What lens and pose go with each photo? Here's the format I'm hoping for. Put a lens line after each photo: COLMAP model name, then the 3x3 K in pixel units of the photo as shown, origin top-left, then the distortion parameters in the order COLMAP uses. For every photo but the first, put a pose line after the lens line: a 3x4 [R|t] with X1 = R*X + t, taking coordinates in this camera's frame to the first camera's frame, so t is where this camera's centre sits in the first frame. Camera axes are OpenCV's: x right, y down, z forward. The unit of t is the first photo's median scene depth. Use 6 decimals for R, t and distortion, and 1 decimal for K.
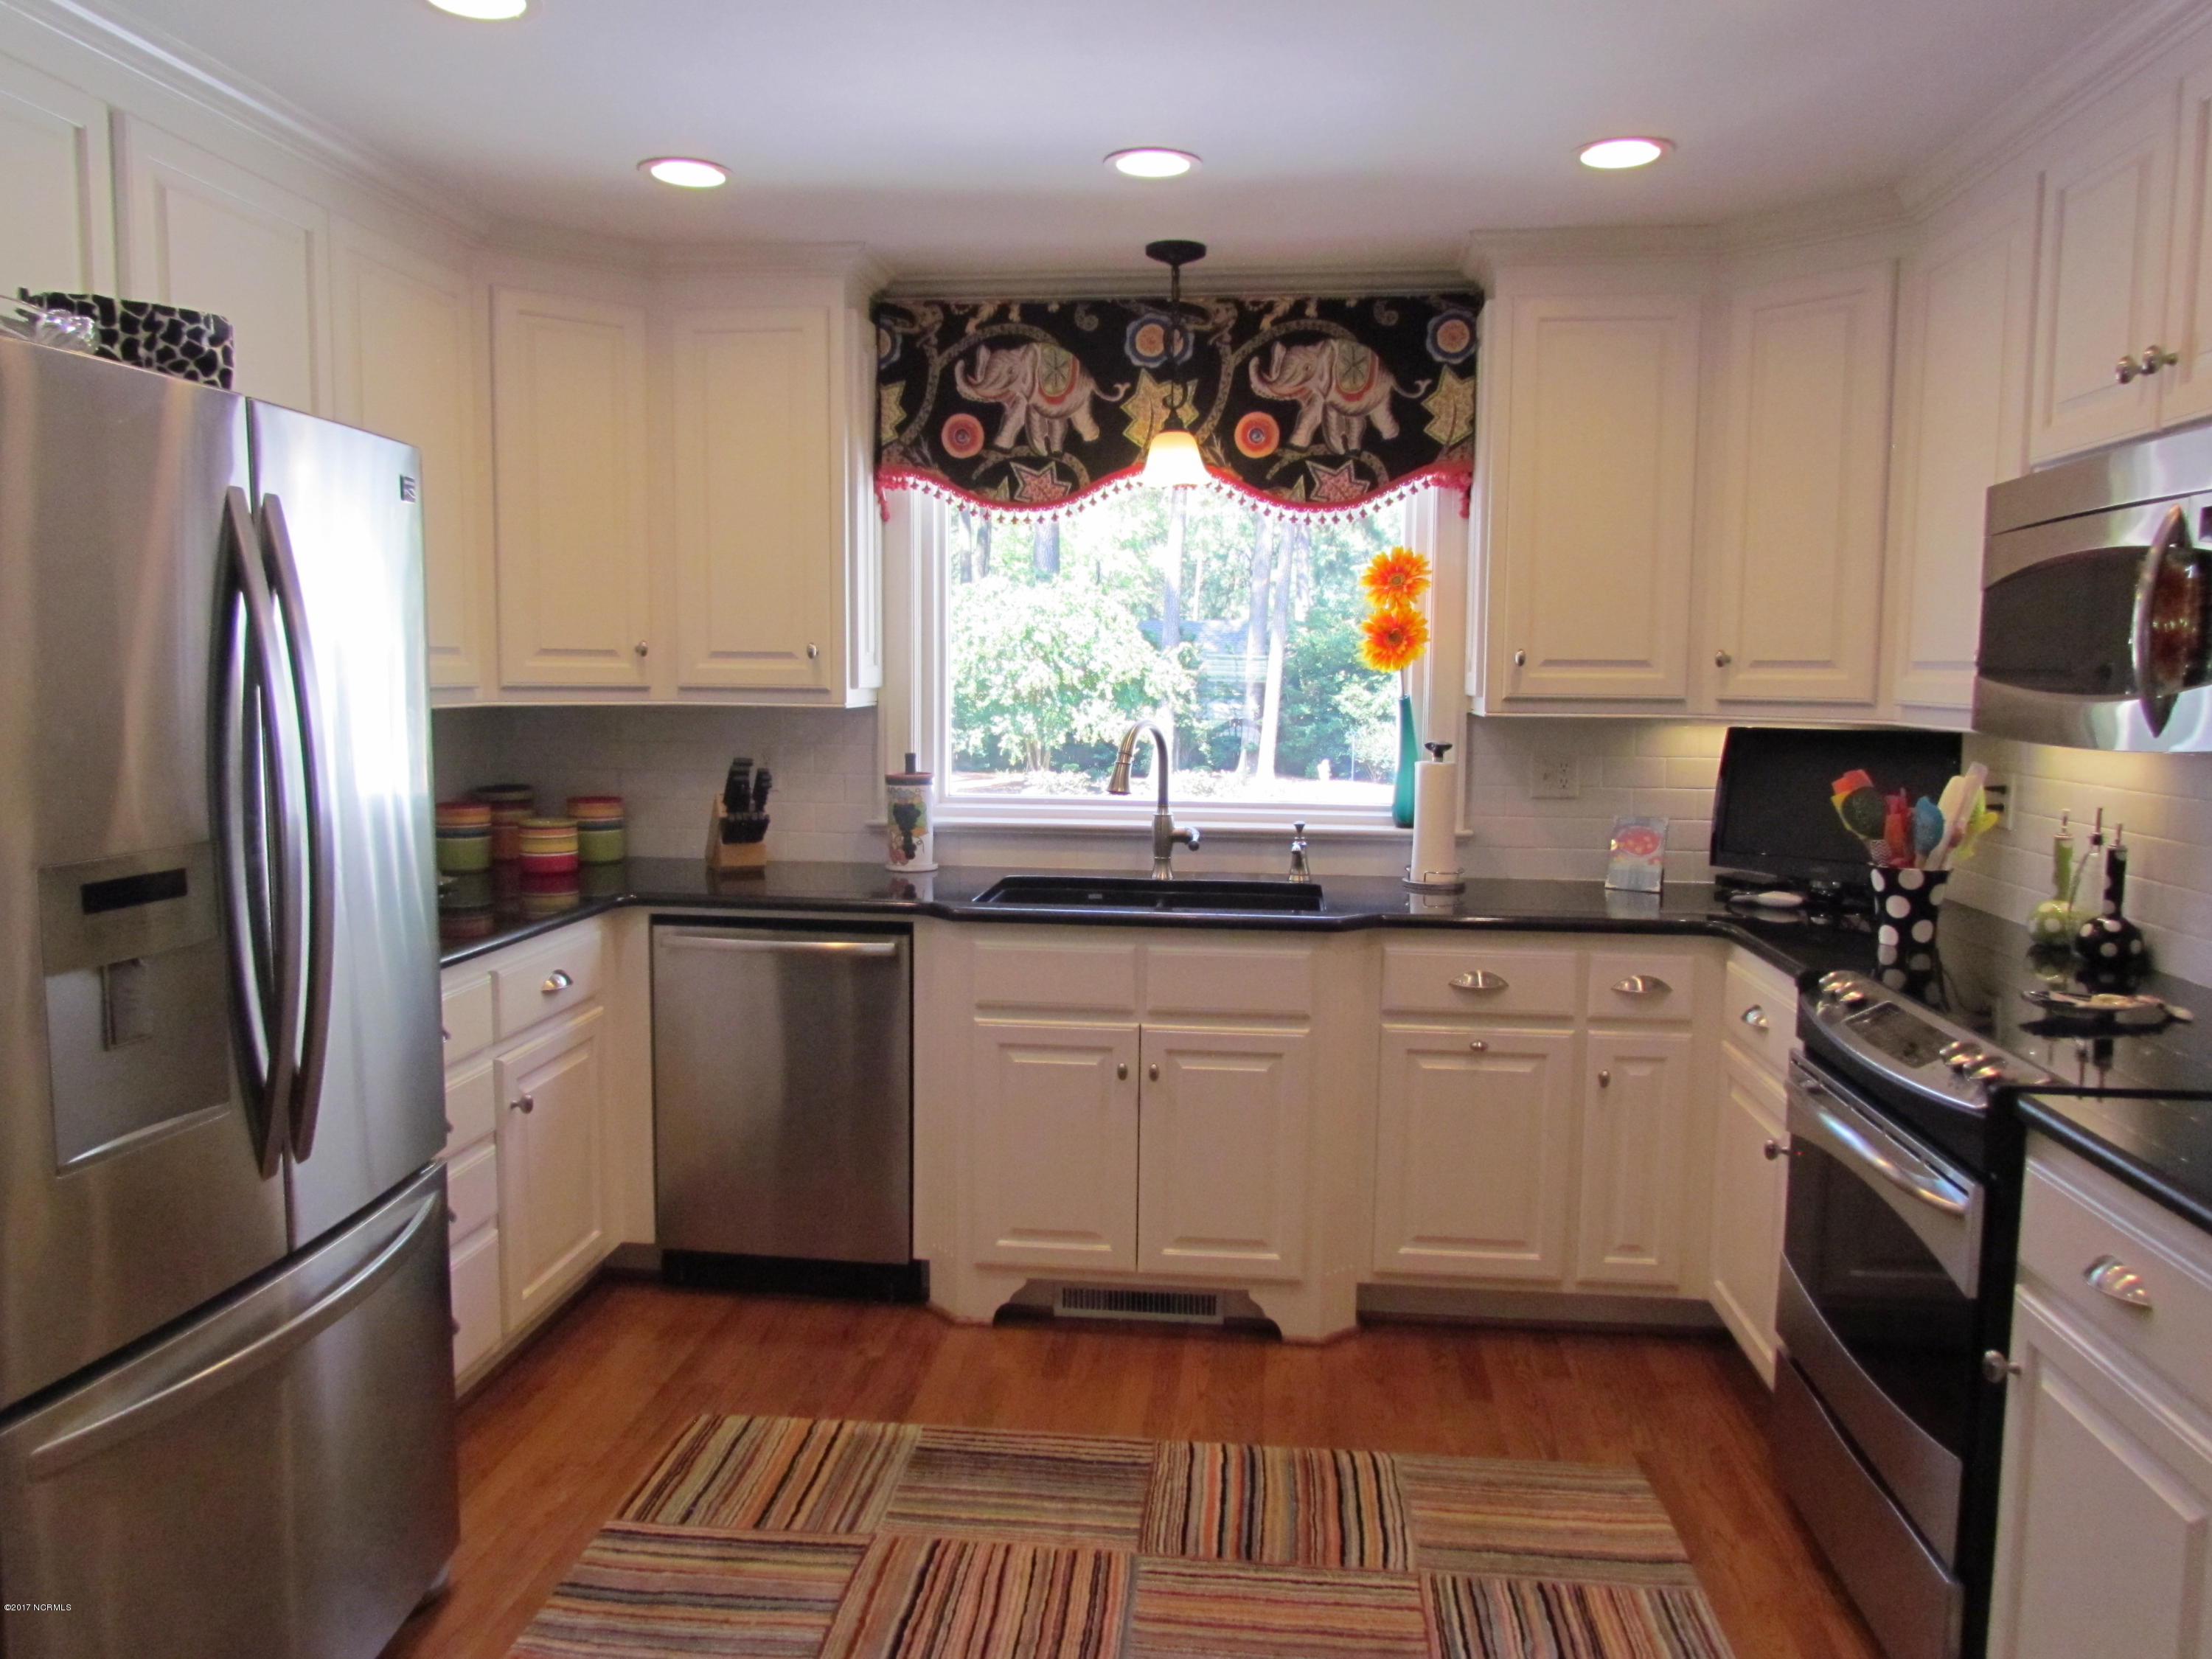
lens RADIAL K [[1574.7, 0, 1125.7], [0, 1574.7, 830.0], [0, 0, 1]] dist [-0.026490, 0.003740]
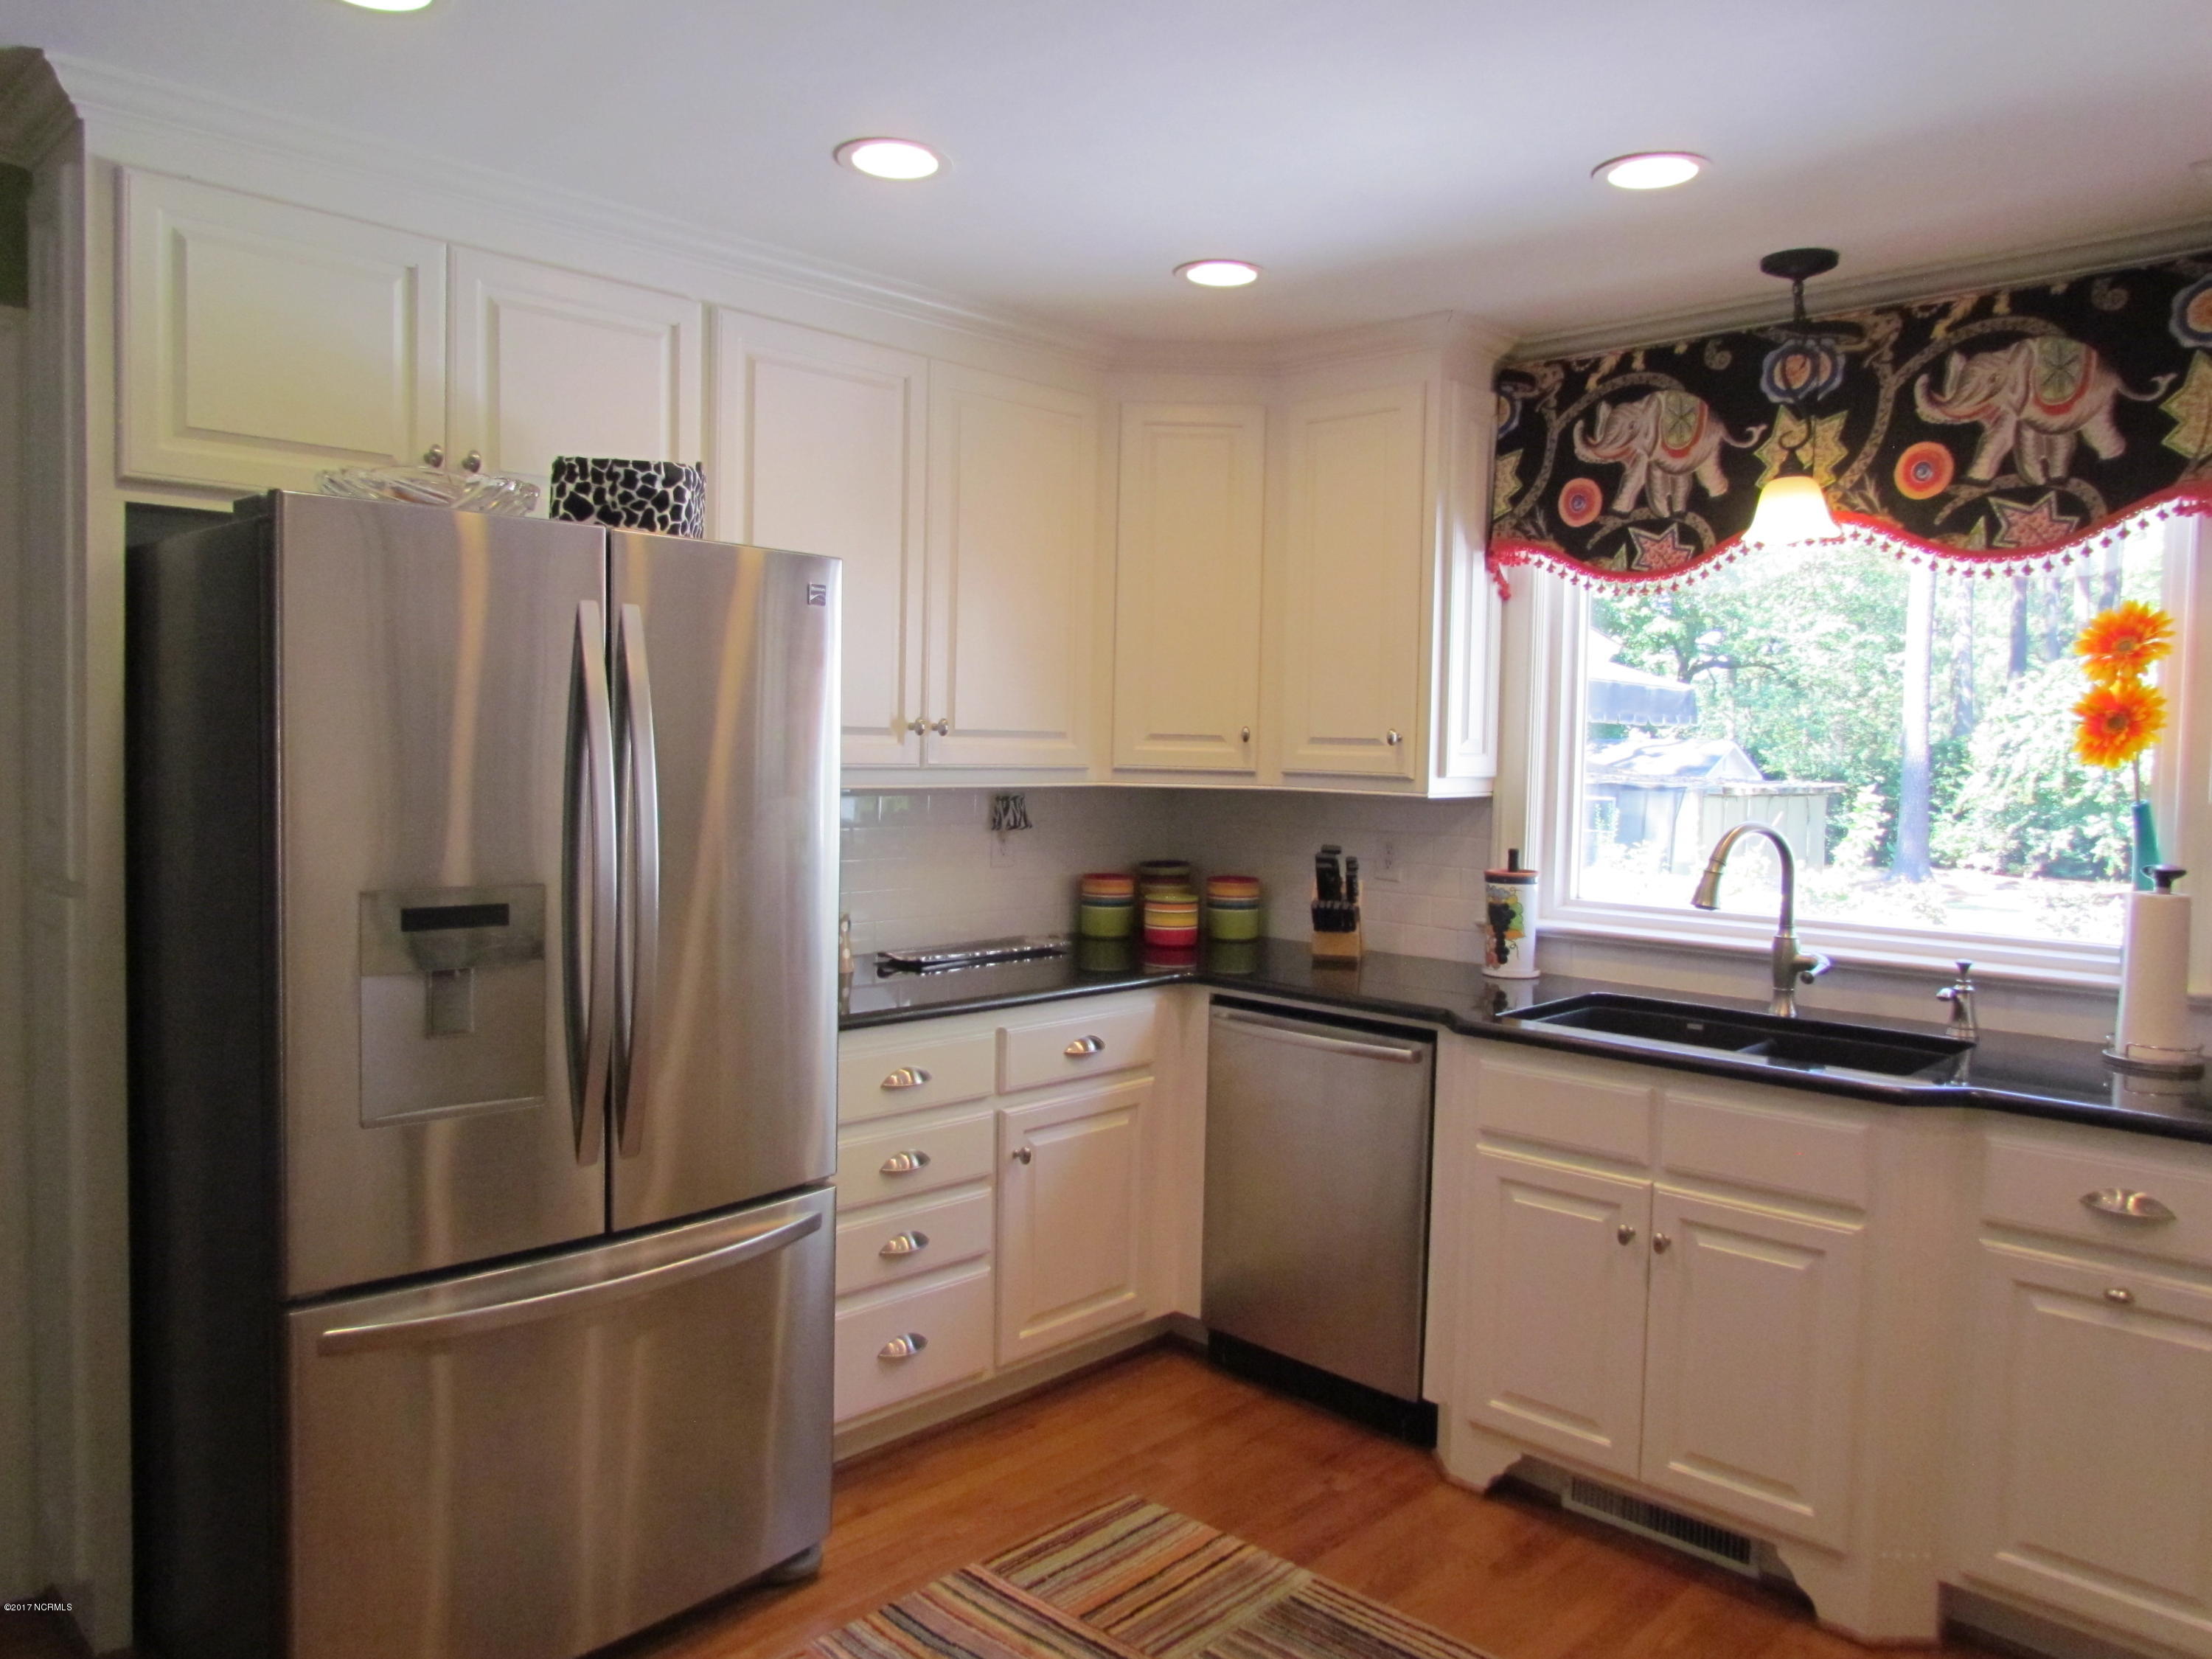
lens RADIAL K [[1574.7, 0, 1108.7], [0, 1574.7, 828.0], [0, 0, 1]] dist [-0.026490, 0.003740]
pose [[0.788437, 0.038817, -0.613890, 0.255928], [-0.073743, 0.996774, -0.031684, -0.015149], [0.610680, 0.070251, 0.788755, 0.137462]]
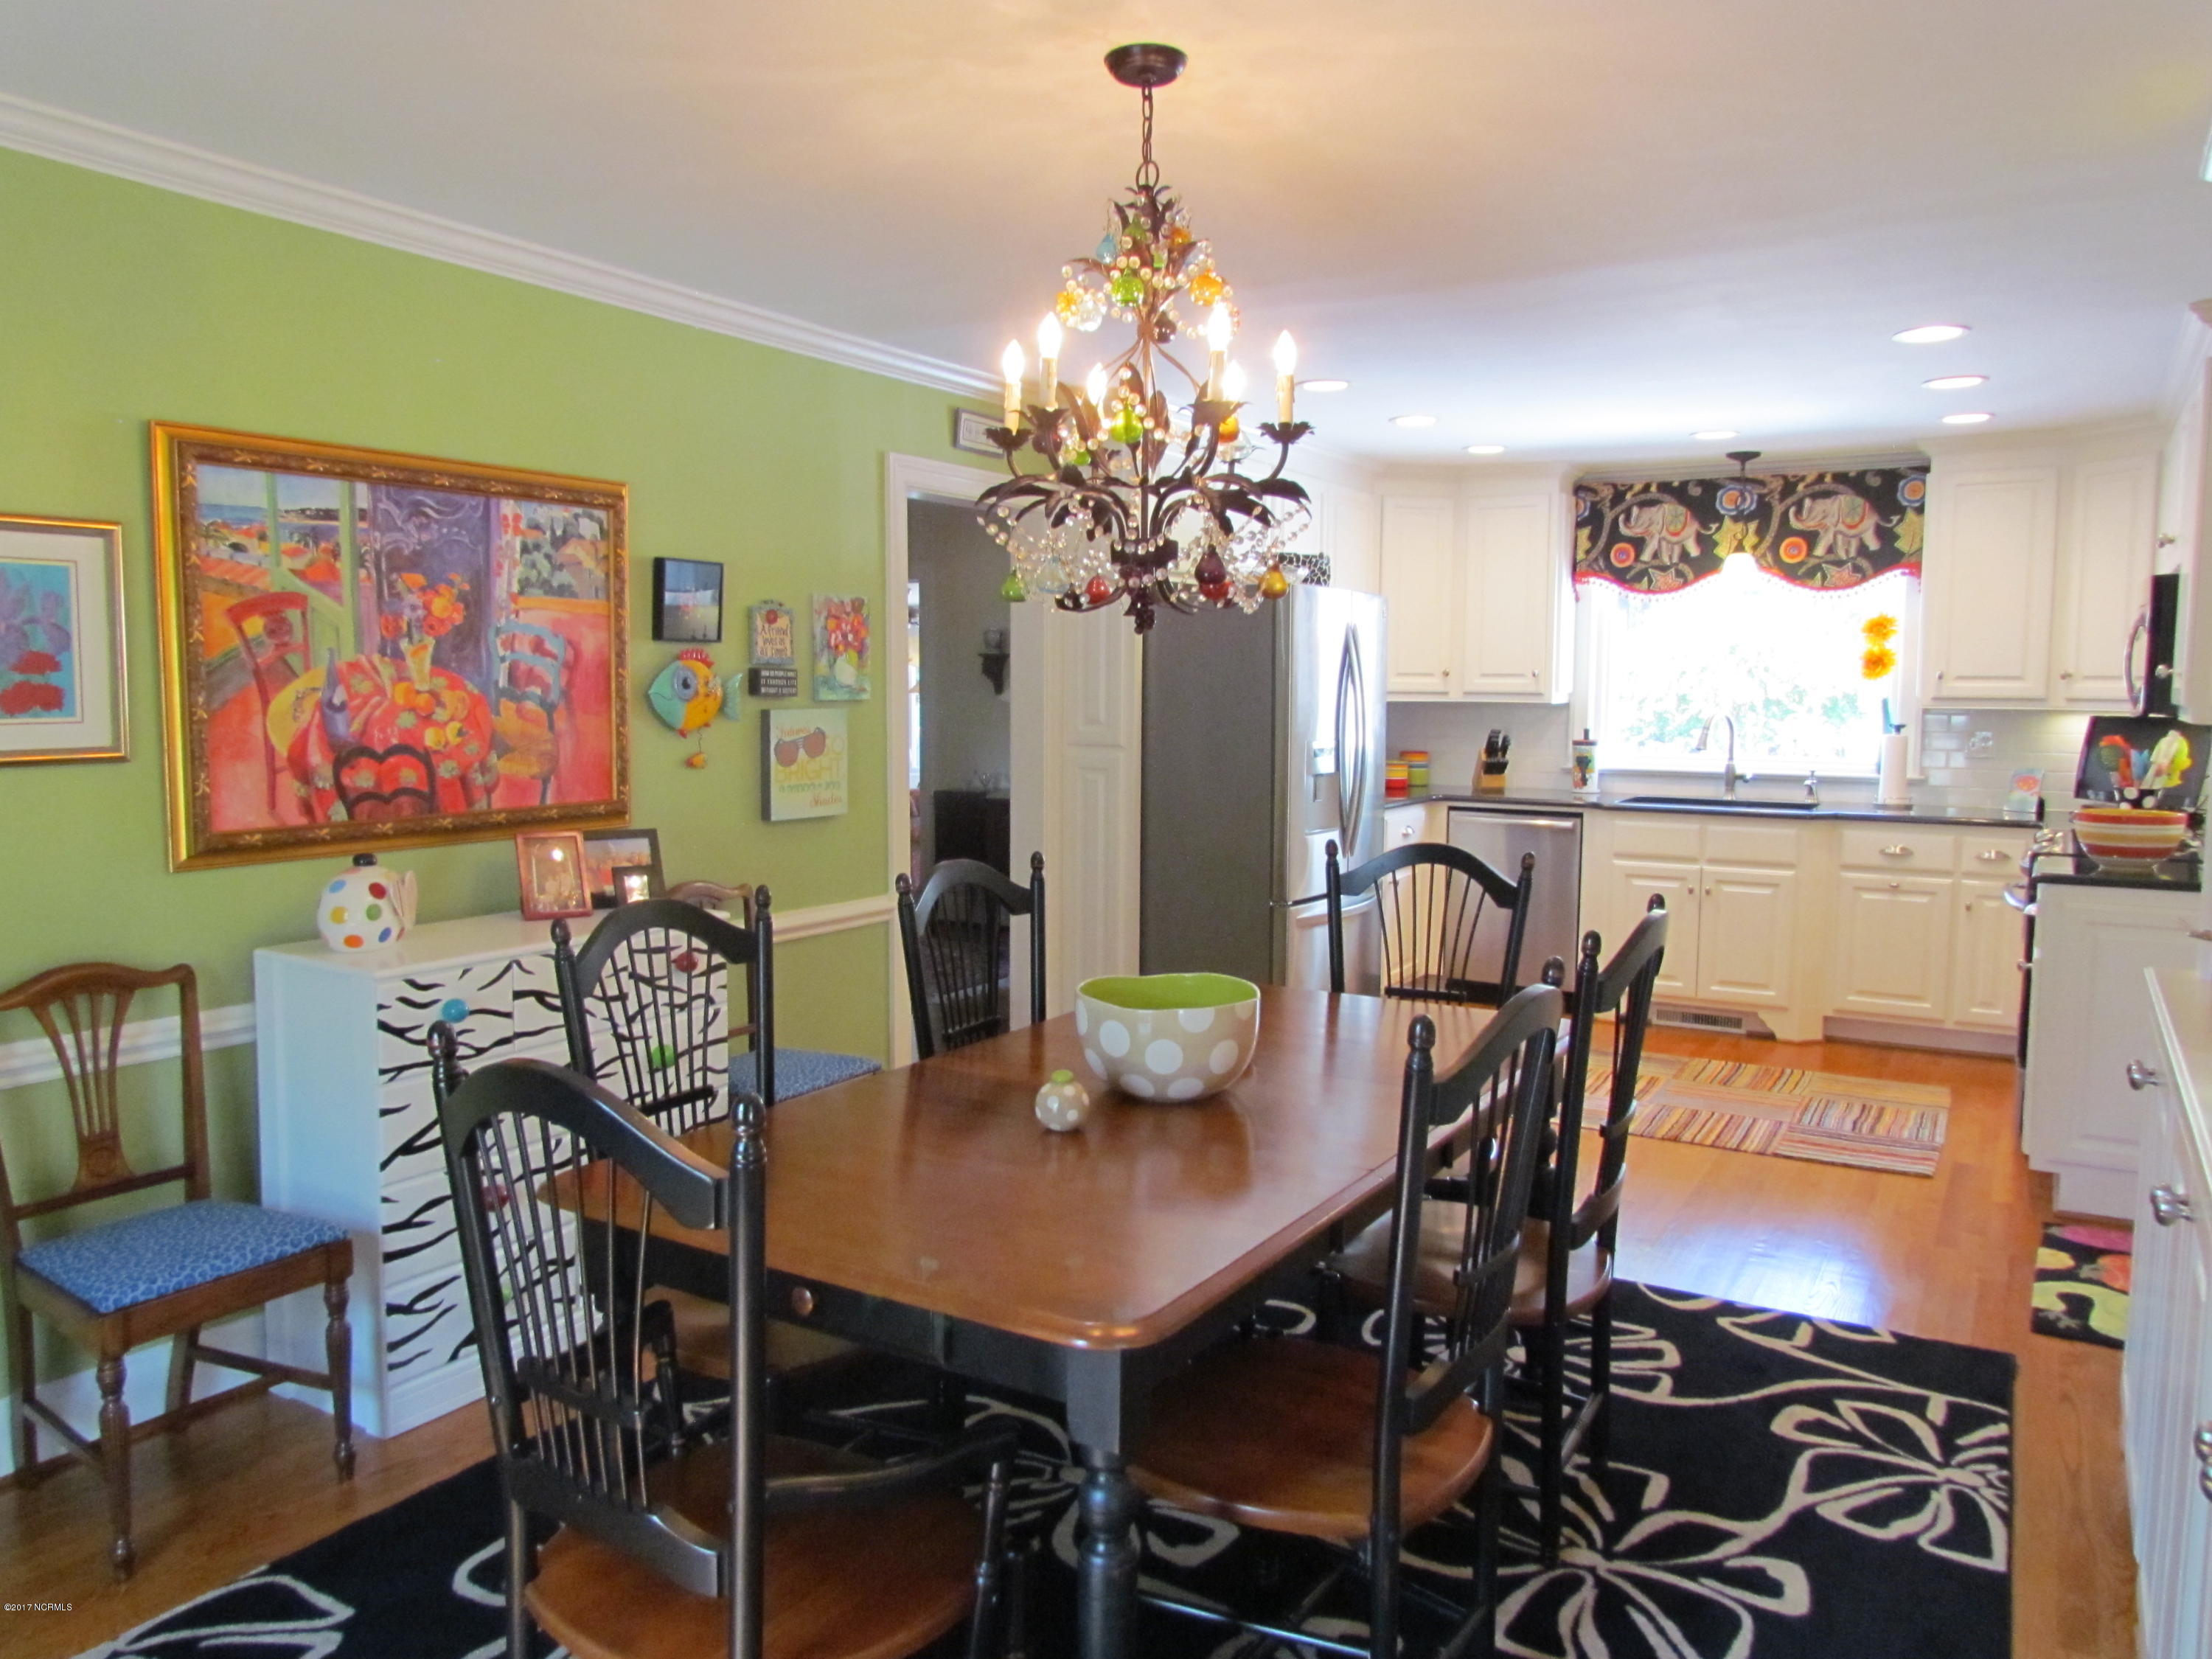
lens RADIAL K [[1574.7, 0, 1115.7], [0, 1574.7, 828.0], [0, 0, 1]] dist [-0.026490, 0.003740]
pose [[0.904352, 0.034444, -0.425395, 0.157492], [-0.039204, 0.999228, -0.002436, 0.098259], [0.424982, 0.018880, 0.905005, -0.936279]]
